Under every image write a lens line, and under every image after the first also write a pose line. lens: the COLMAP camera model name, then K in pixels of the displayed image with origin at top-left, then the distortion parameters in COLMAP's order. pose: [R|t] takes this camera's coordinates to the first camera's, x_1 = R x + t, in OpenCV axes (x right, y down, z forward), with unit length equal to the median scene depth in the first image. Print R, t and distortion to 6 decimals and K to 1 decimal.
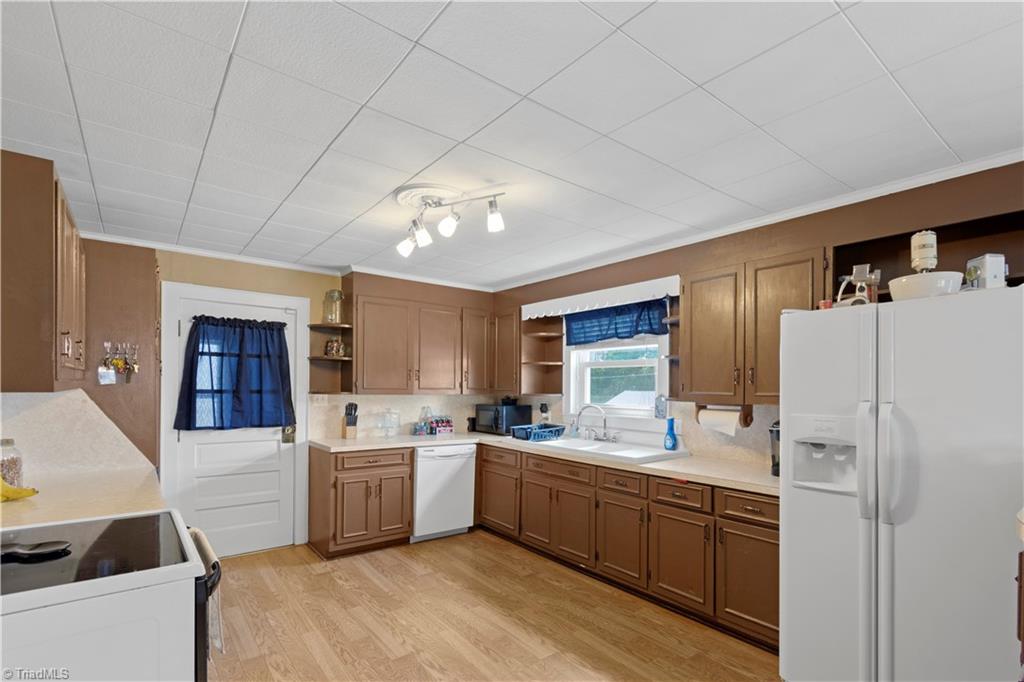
lens RADIAL K [[478.3, 0, 498.5], [0, 478.3, 383.7], [0, 0, 1]] dist [0.006449, -0.000957]
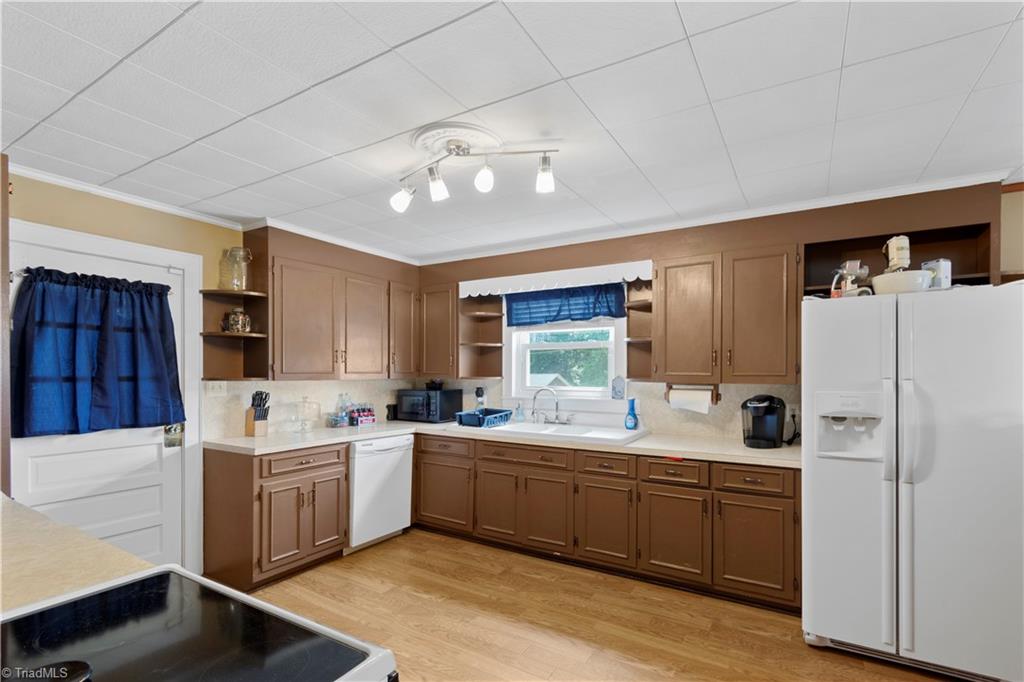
lens RADIAL K [[478.3, 0, 511.2], [0, 478.3, 370.7], [0, 0, 1]] dist [0.006449, -0.000957]
pose [[0.933192, -0.008216, 0.359284, -0.239194], [0.005574, 0.999949, 0.008388, 0.001389], [-0.359335, -0.005825, 0.933190, 0.122904]]
